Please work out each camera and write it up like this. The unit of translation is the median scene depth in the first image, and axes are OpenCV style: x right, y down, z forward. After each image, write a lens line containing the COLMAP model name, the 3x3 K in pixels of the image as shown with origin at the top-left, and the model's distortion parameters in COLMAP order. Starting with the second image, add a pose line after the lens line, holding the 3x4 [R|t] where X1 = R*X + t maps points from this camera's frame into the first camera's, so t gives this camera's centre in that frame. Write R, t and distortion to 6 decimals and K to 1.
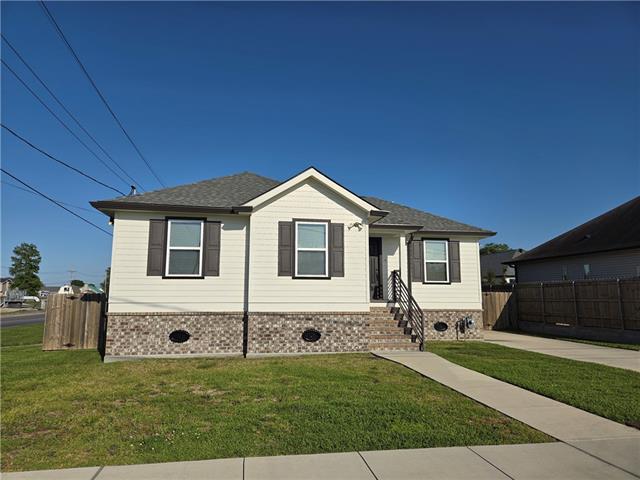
lens RADIAL K [[429.0, 0, 315.3], [0, 429.0, 237.5], [0, 0, 1]] dist [0.033558, -0.009188]
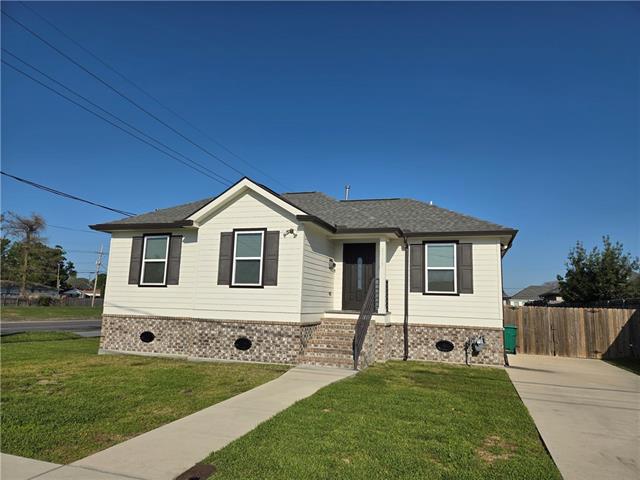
lens RADIAL K [[429.0, 0, 317.8], [0, 429.0, 240.1], [0, 0, 1]] dist [0.033558, -0.009188]
pose [[0.881193, -0.047197, -0.470395, 0.612985], [0.038021, 0.998856, -0.028994, 0.020325], [0.471226, 0.007665, 0.881979, 0.184099]]
